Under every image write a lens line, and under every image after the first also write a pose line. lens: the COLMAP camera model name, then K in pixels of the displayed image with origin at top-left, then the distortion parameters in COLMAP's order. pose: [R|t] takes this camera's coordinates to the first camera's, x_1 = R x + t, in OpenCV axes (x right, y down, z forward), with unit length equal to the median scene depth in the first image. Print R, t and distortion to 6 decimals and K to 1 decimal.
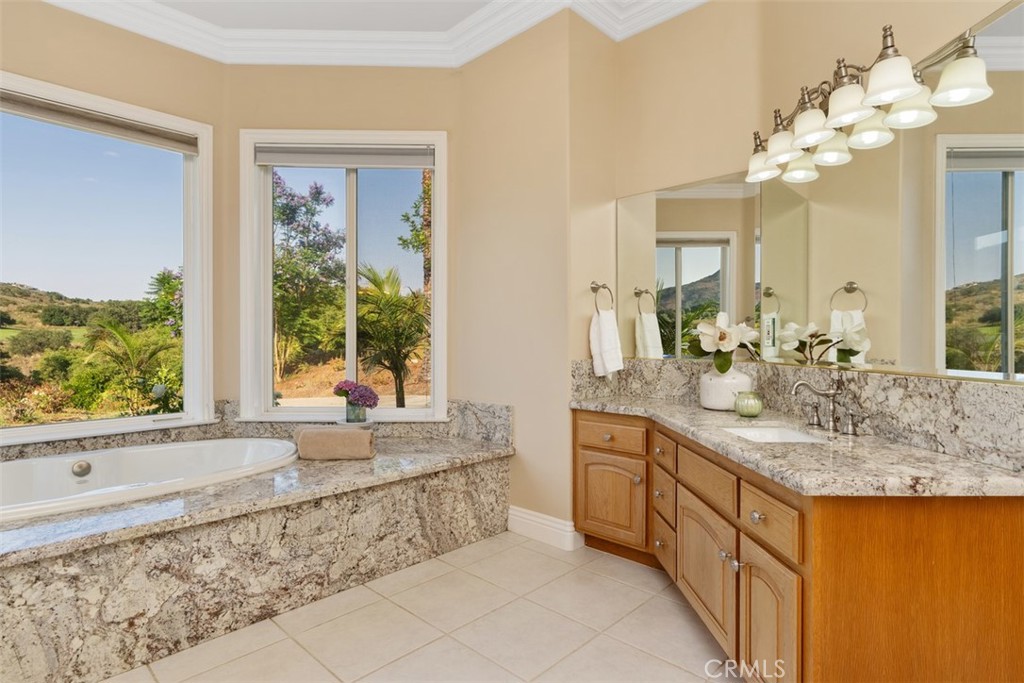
lens RADIAL K [[530.7, 0, 513.4], [0, 530.7, 346.7], [0, 0, 1]] dist [-0.000085, 0.001201]
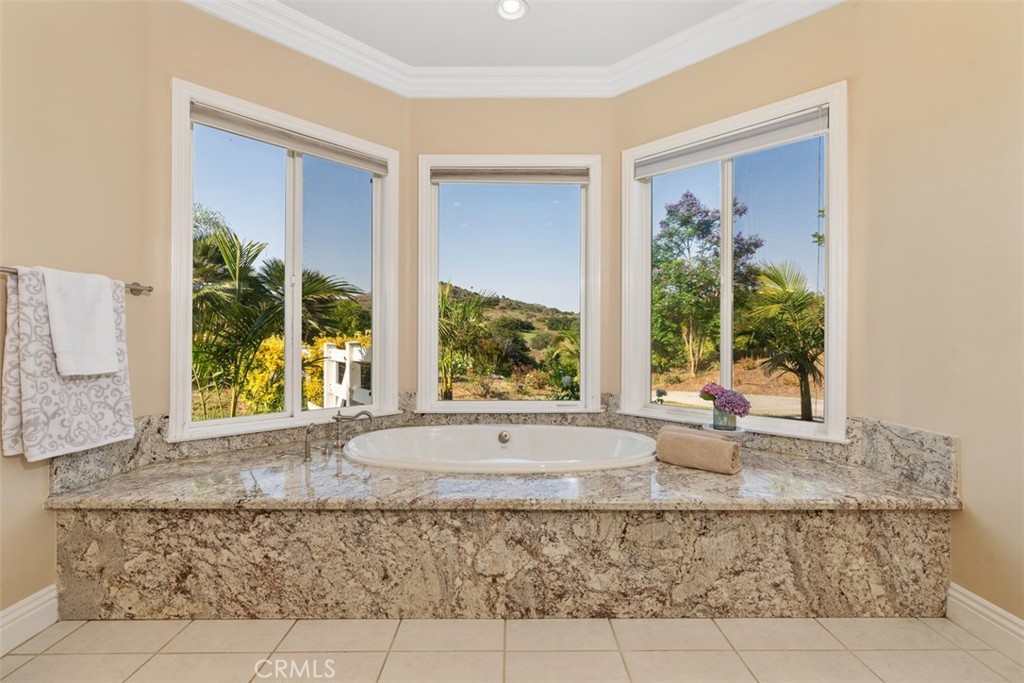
lens RADIAL K [[464.7, 0, 511.6], [0, 464.7, 341.0], [0, 0, 1]] dist [-0.013341, 0.004303]
pose [[0.693722, 0.003719, -0.720233, 0.029489], [-0.011768, 0.999912, -0.006172, -0.002795], [0.720147, 0.012757, 0.693705, 0.190694]]
